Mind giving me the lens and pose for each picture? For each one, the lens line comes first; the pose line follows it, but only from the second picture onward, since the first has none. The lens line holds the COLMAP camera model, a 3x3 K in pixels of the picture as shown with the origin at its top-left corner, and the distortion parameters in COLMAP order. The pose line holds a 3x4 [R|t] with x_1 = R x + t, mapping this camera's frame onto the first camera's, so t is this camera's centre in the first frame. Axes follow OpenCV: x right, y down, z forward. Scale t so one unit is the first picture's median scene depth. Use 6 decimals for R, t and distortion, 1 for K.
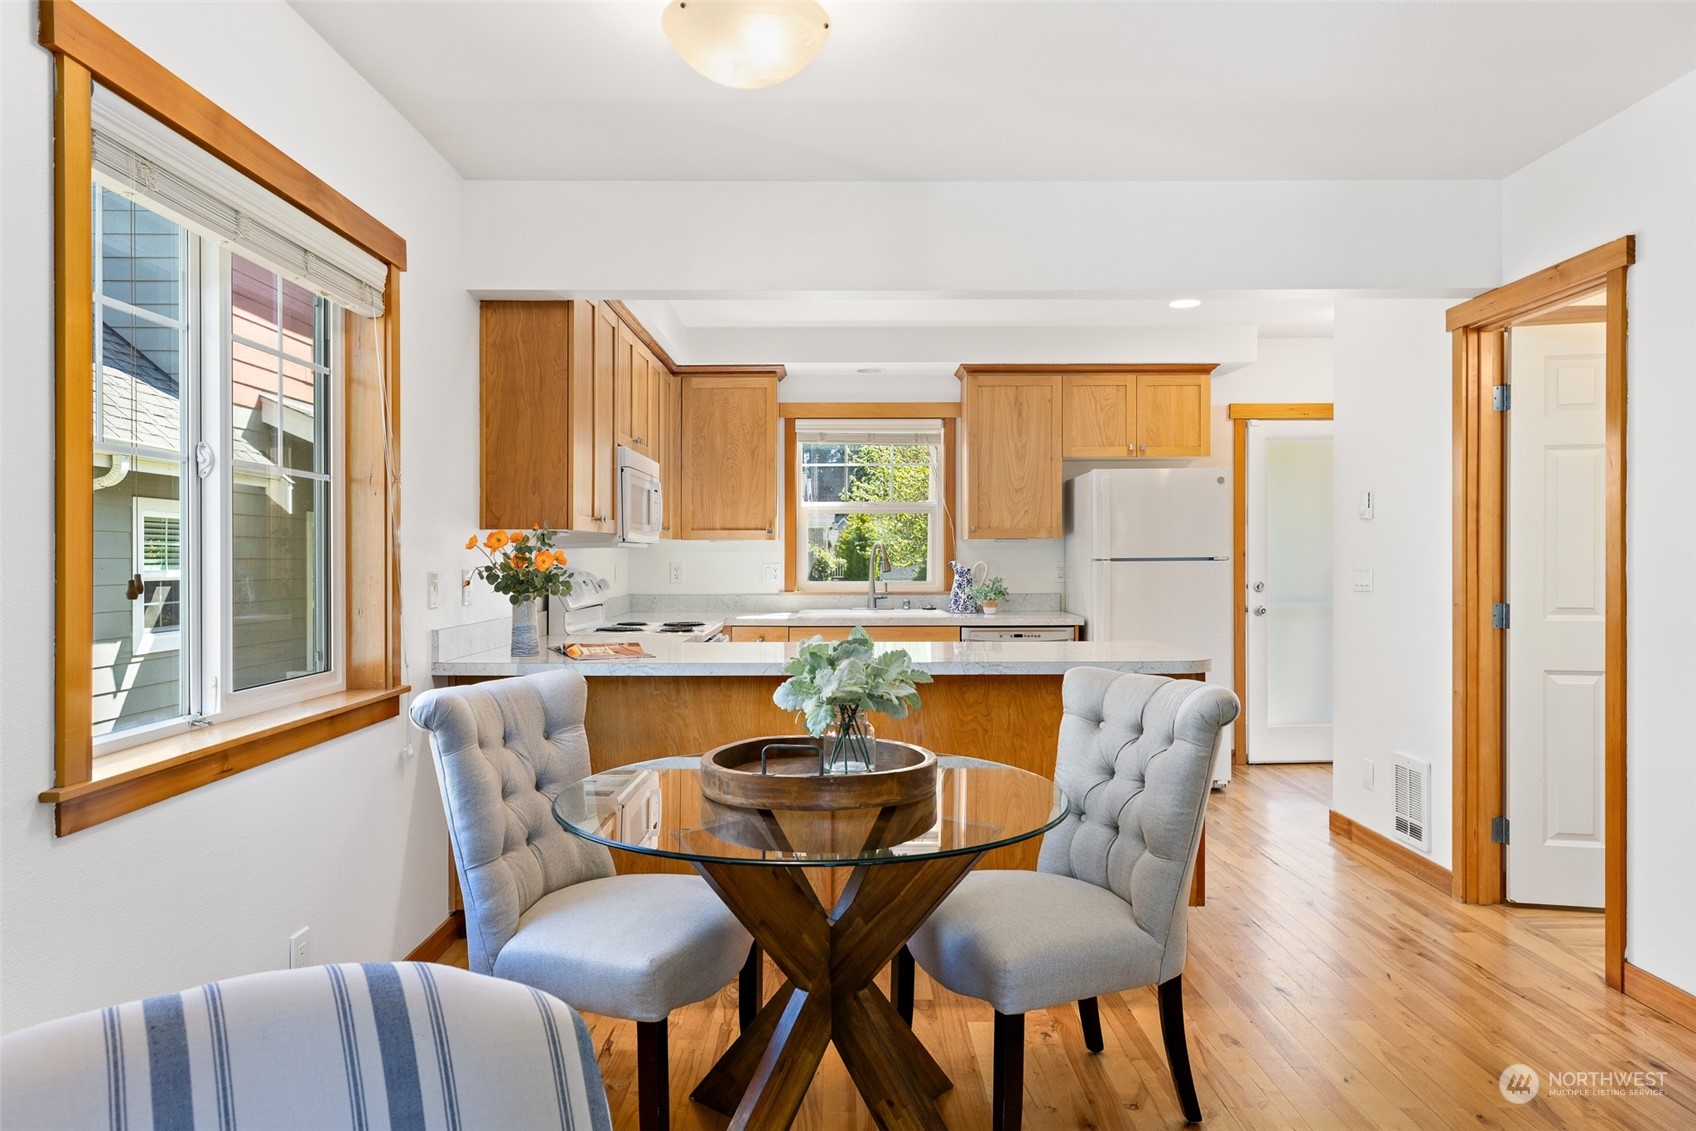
lens RADIAL K [[1080.5, 0, 849.5], [0, 1080.5, 570.3], [0, 0, 1]] dist [0.014407, 0.004057]
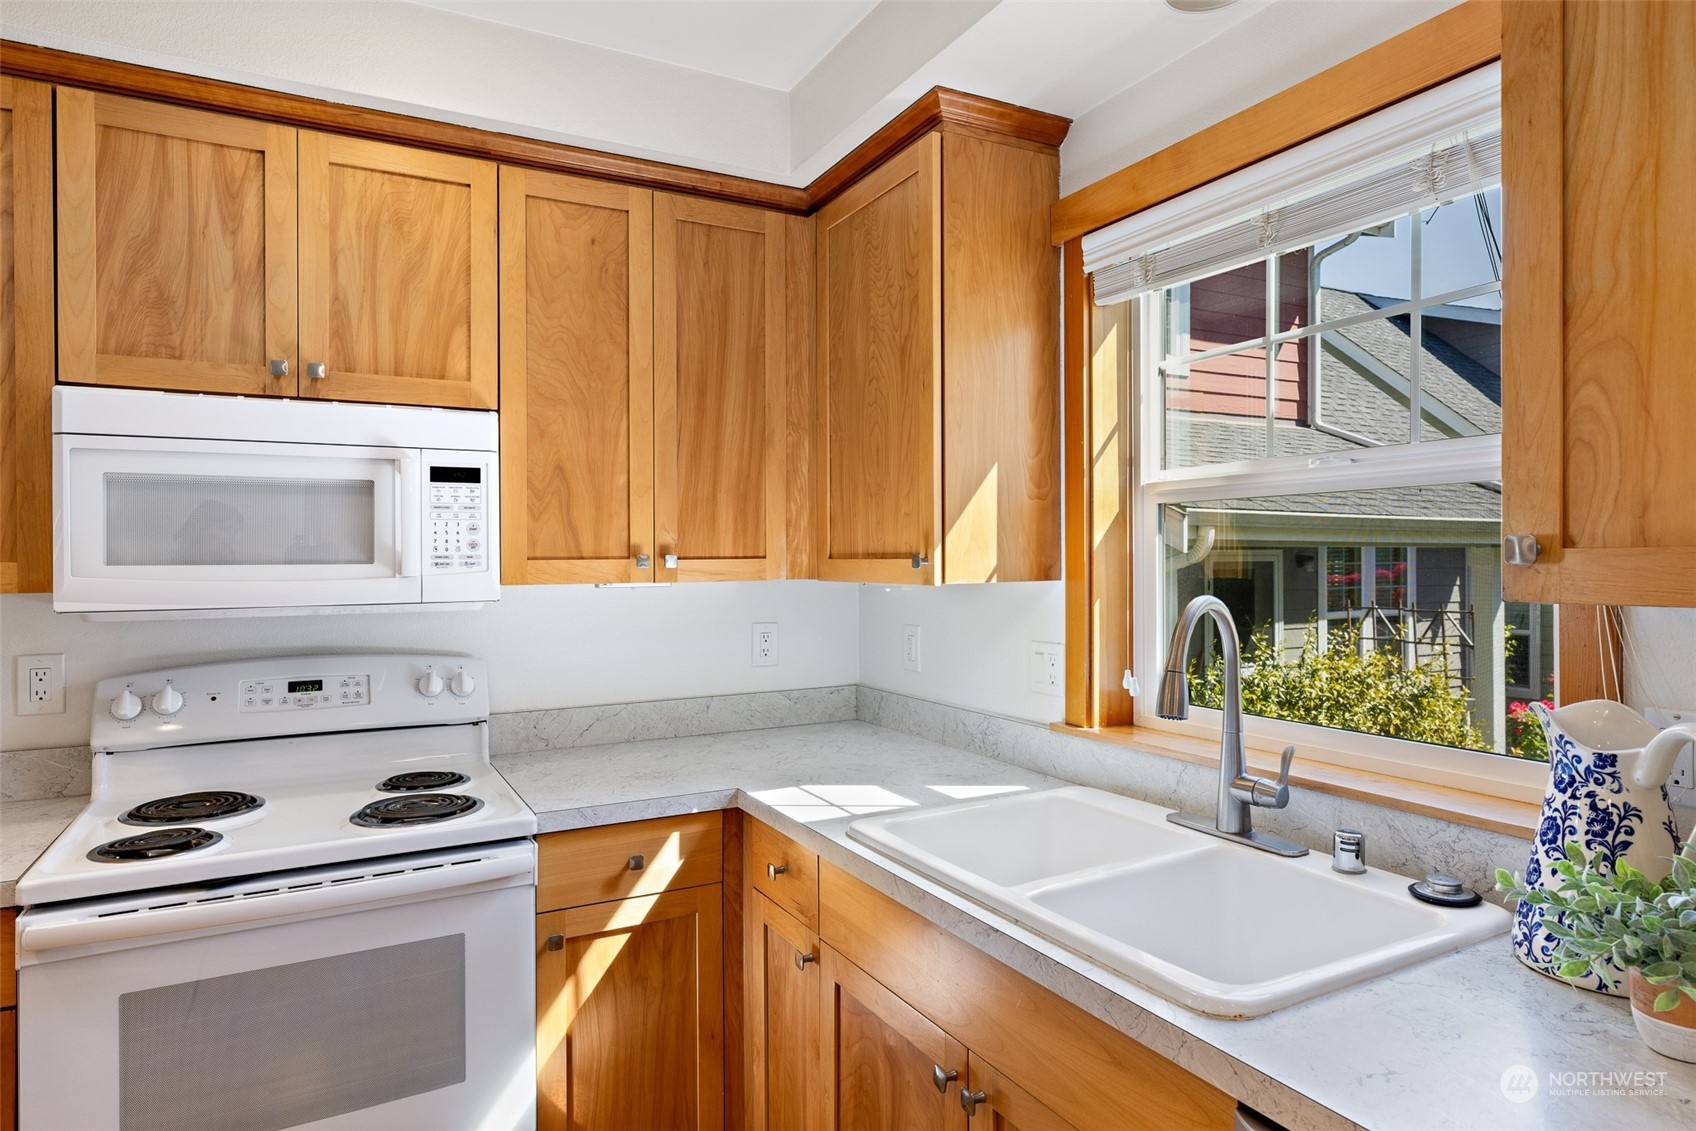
lens RADIAL K [[995.3, 0, 842.0], [0, 995.3, 557.1], [0, 0, 1]] dist [0.009053, -0.001959]
pose [[0.463139, -0.003906, -0.886277, 0.235328], [-0.003697, 0.999973, -0.006339, -0.039711], [0.886278, 0.006213, 0.463112, 0.921297]]
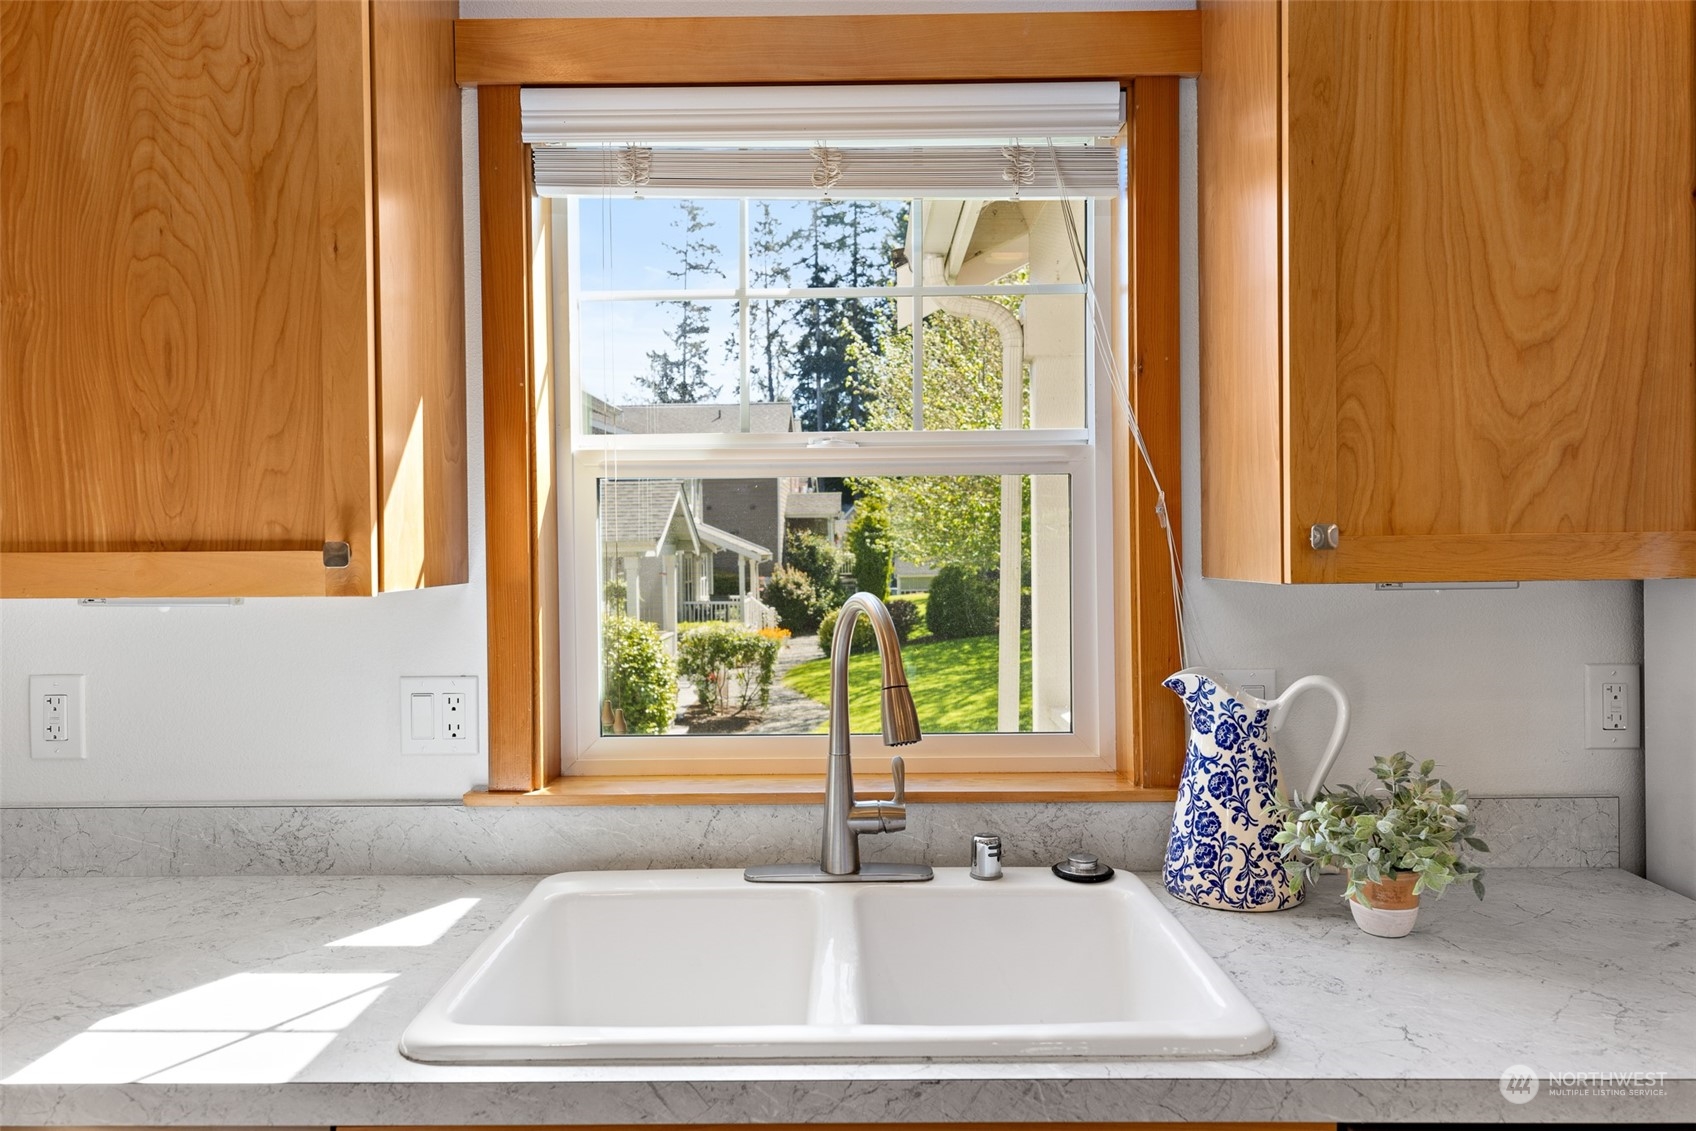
lens RADIAL K [[1134.6, 0, 845.9], [0, 1134.6, 561.2], [0, 0, 1]] dist [0.010636, 0.004553]
pose [[0.999852, -0.007504, -0.015468, 0.030936], [0.007503, 0.999972, -0.000107, -0.038325], [0.015468, -0.000009, 0.999880, 0.876750]]
